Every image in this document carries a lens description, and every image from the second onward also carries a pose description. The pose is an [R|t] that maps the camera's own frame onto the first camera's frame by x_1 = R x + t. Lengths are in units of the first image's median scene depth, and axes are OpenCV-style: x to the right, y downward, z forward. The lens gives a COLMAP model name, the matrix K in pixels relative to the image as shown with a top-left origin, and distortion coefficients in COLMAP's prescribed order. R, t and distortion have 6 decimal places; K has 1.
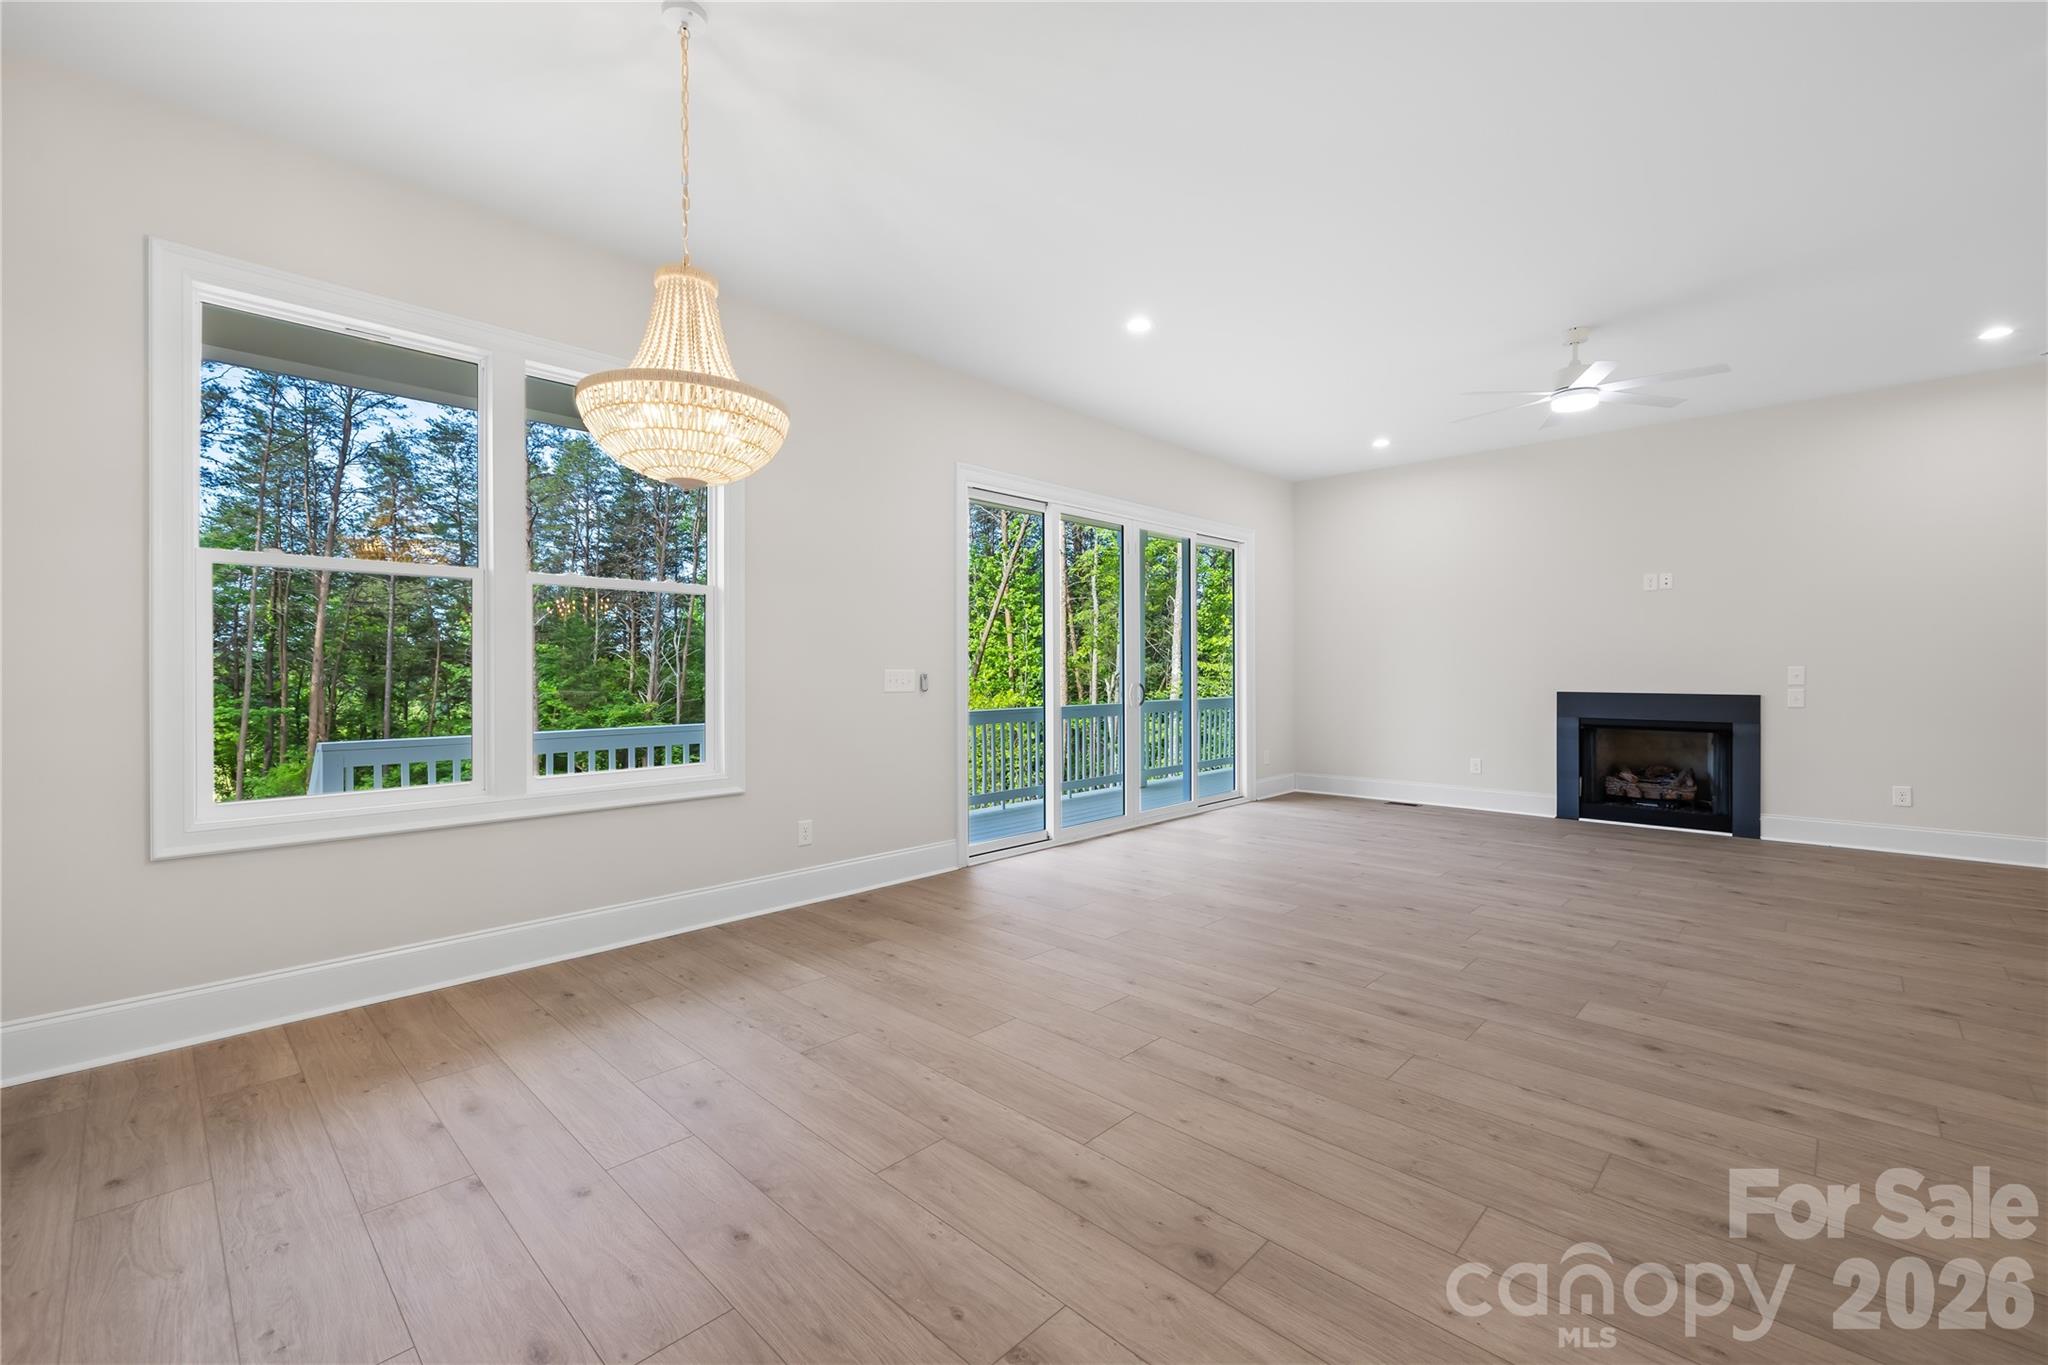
lens RADIAL K [[862.3, 0, 1014.3], [0, 862.3, 670.1], [0, 0, 1]] dist [-0.000848, 0.000391]
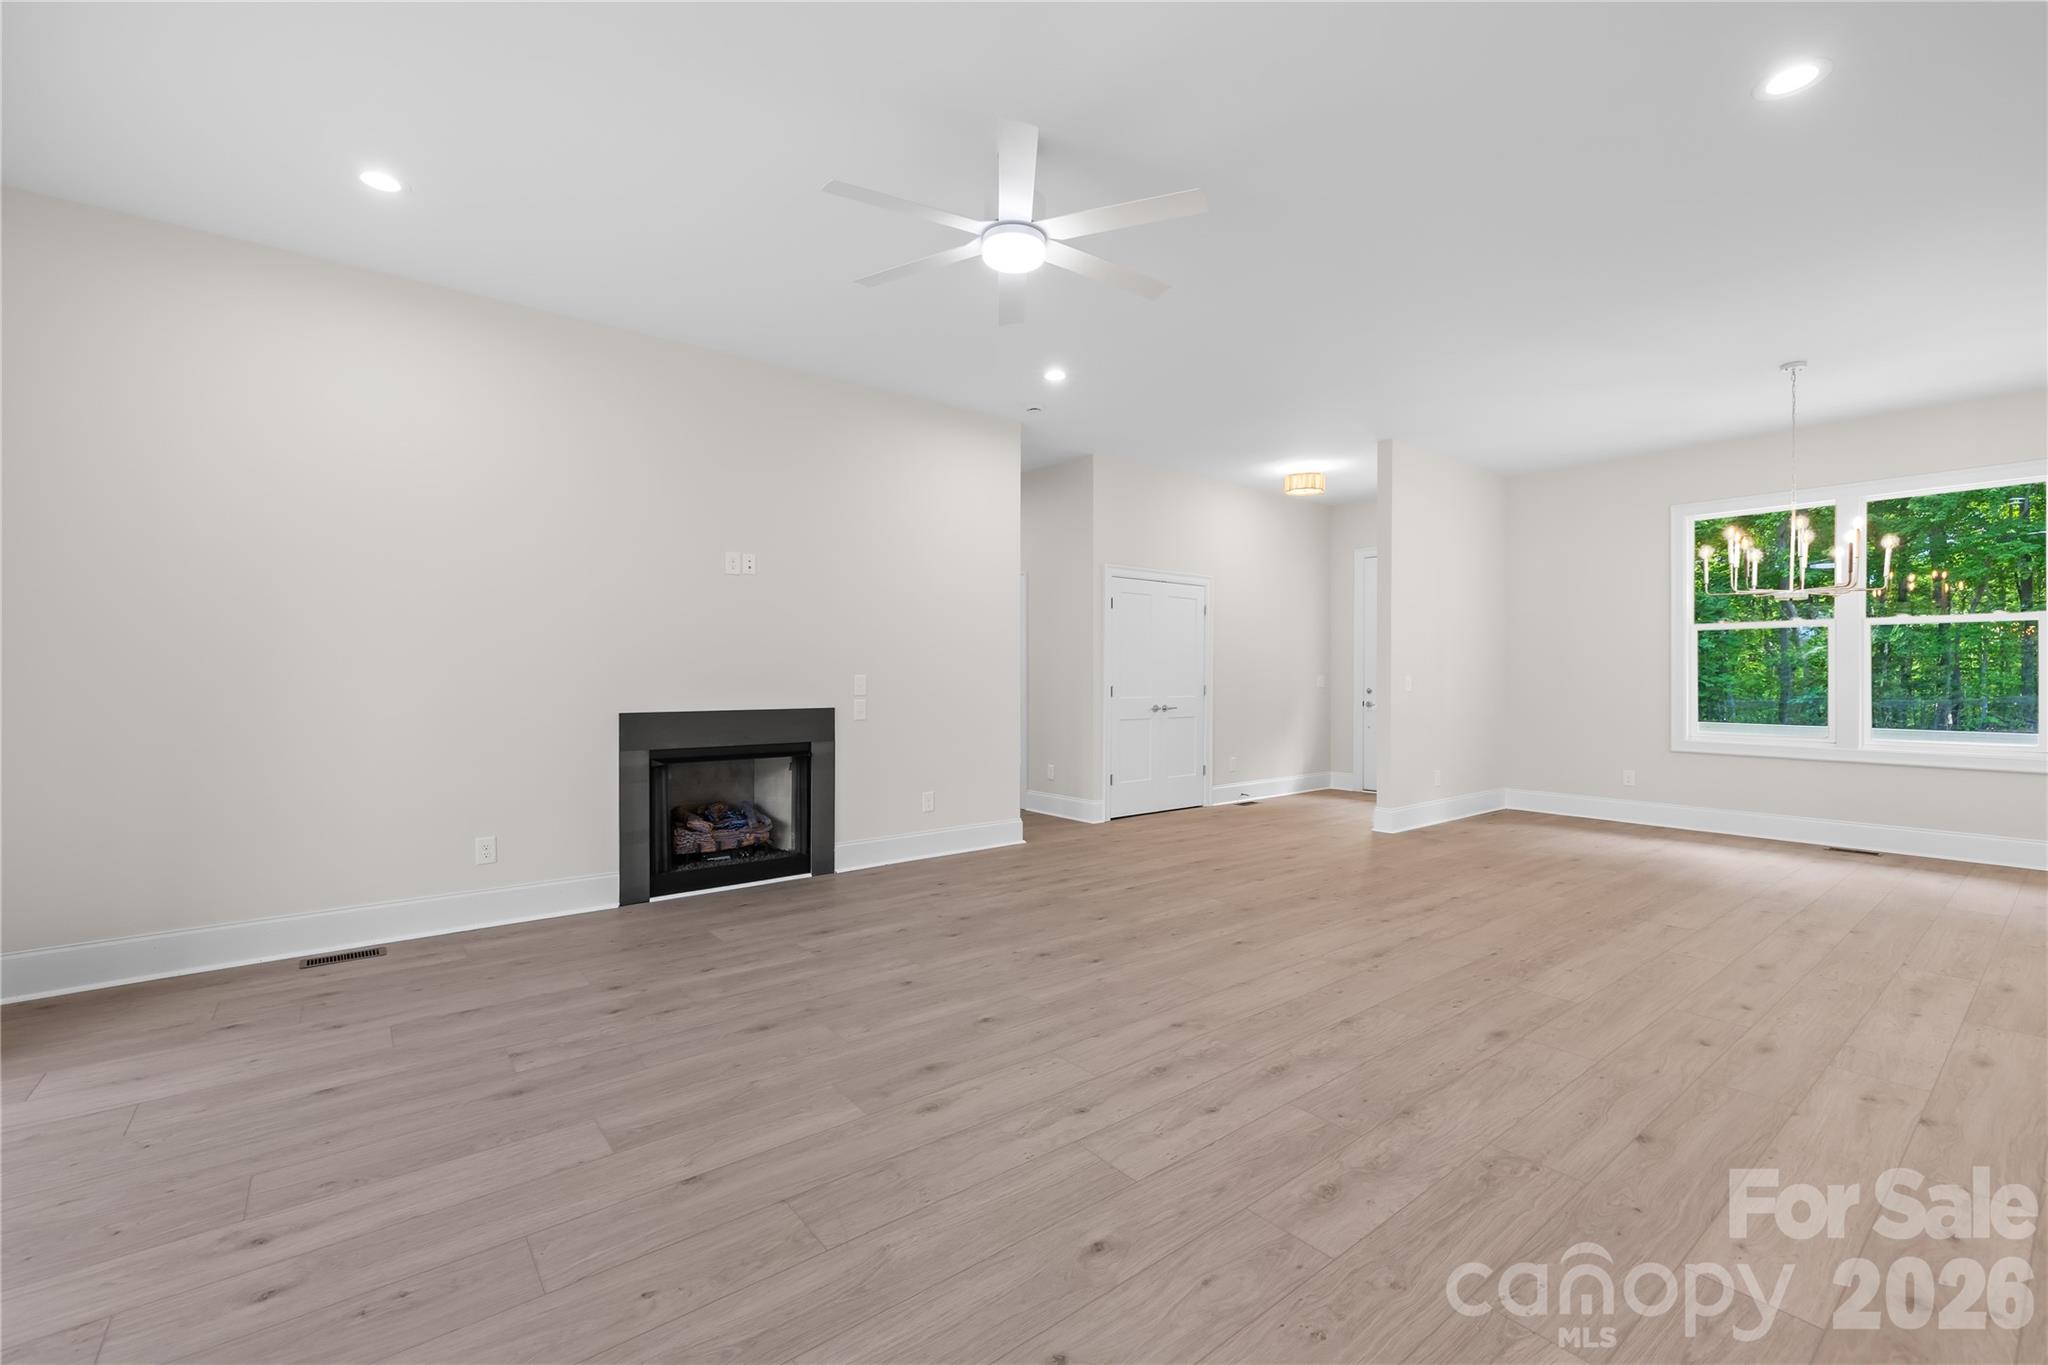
lens RADIAL K [[862.3, 0, 1014.3], [0, 862.3, 670.1], [0, 0, 1]] dist [-0.000848, 0.000391]
pose [[0.131877, 0.007028, 0.991241, 0.024817], [0.001266, 0.999973, -0.007258, -0.002759], [-0.991265, 0.002212, 0.131865, 0.763069]]
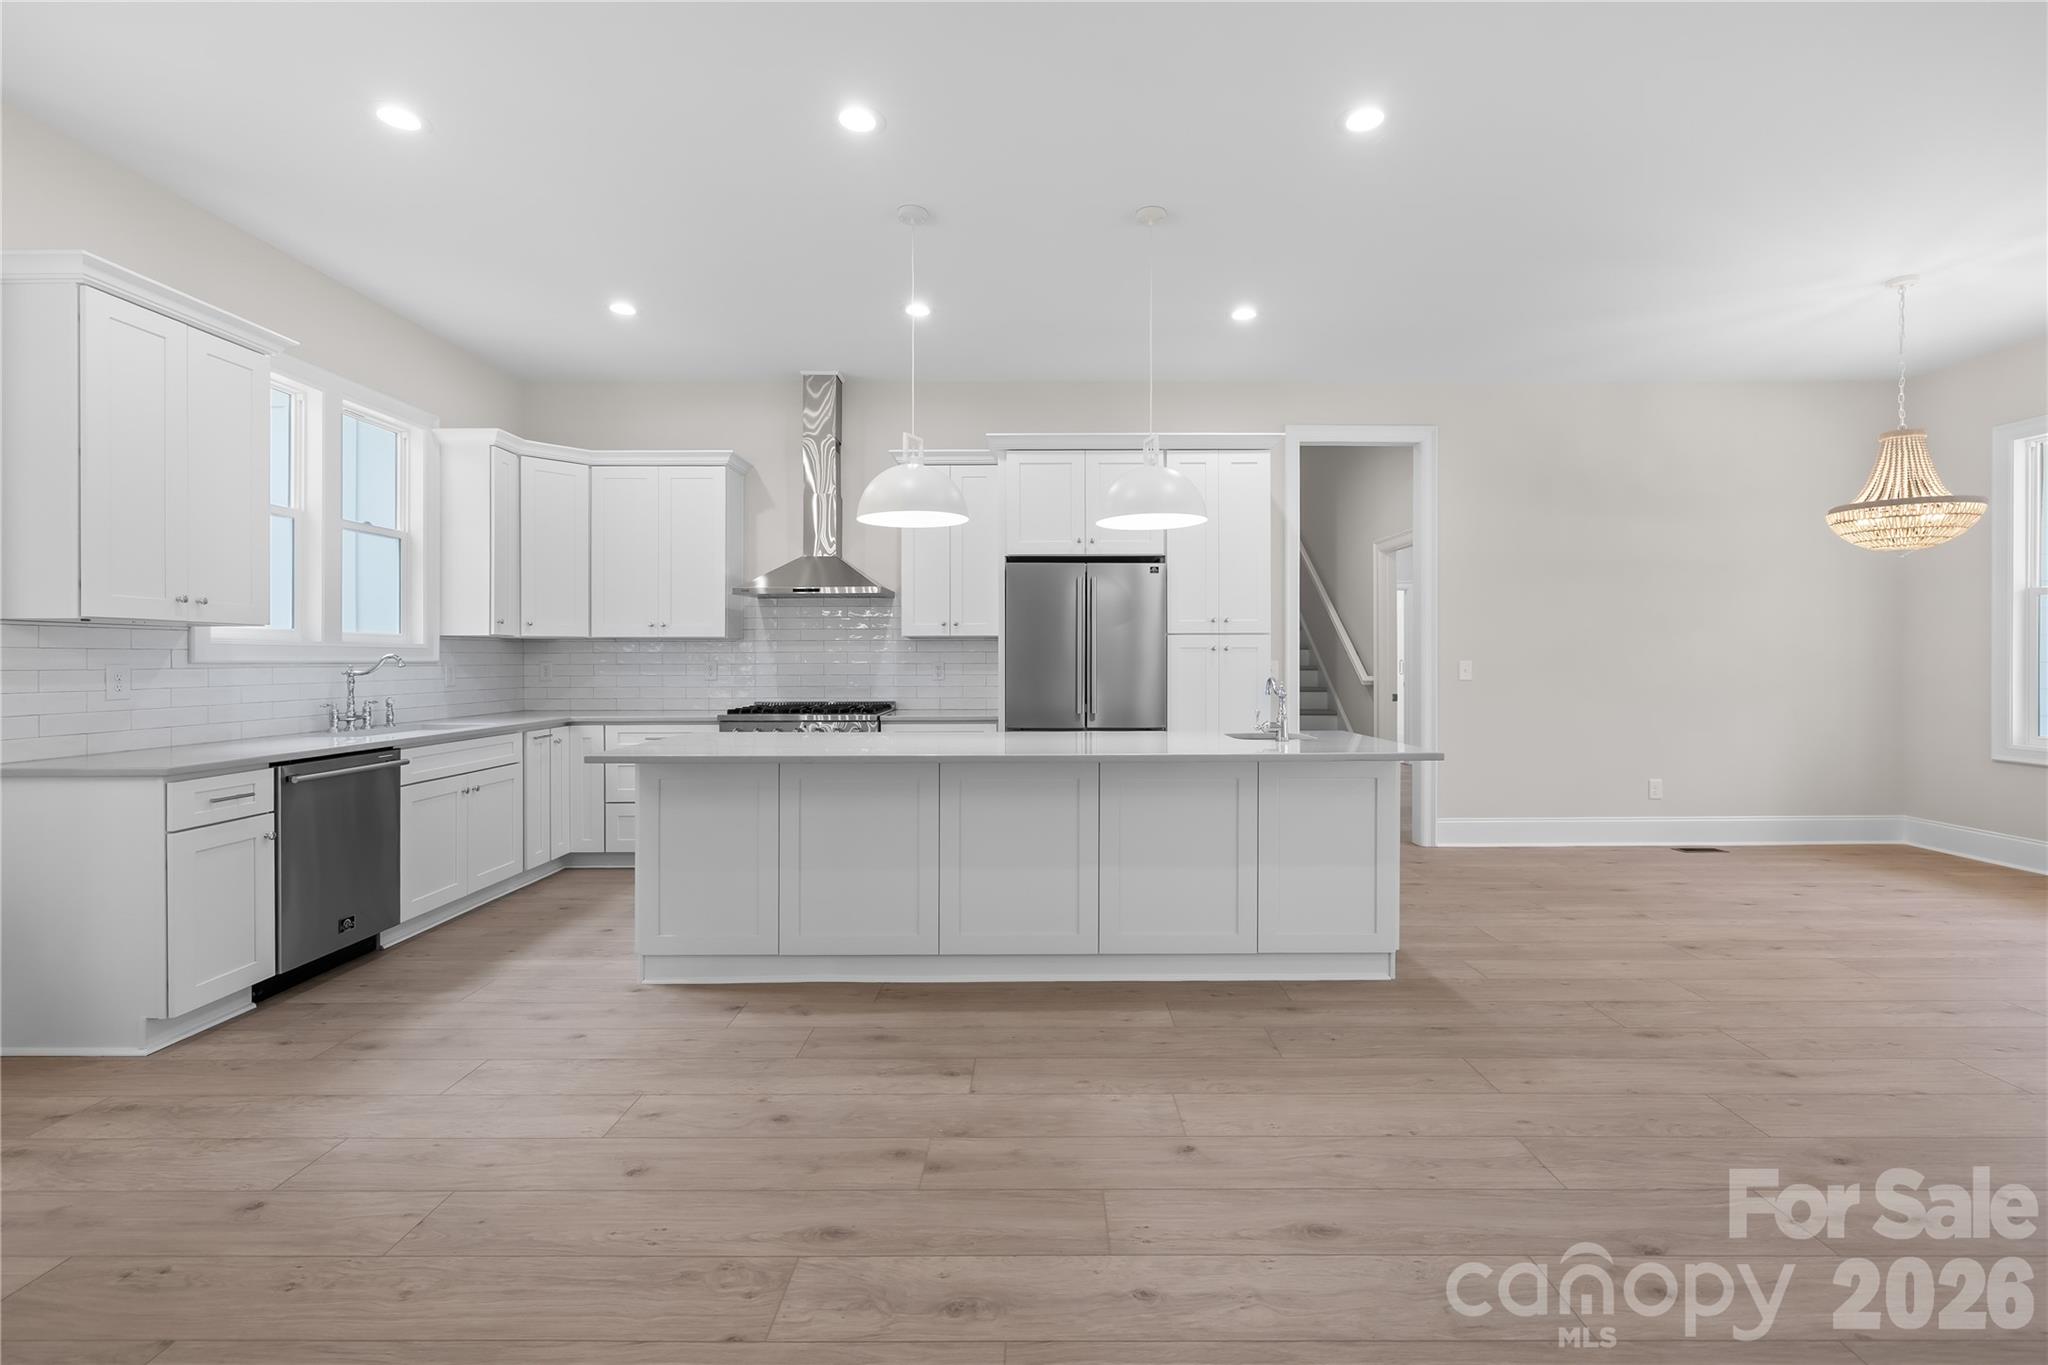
lens RADIAL K [[879.9, 0, 1040.6], [0, 879.9, 659.7], [0, 0, 1]] dist [0.000586, 0.000052]
pose [[-0.716055, 0.003949, -0.698033, 0.889109], [0.001427, 0.999990, 0.004194, -0.004082], [0.698043, 0.002007, -0.716053, 0.452319]]
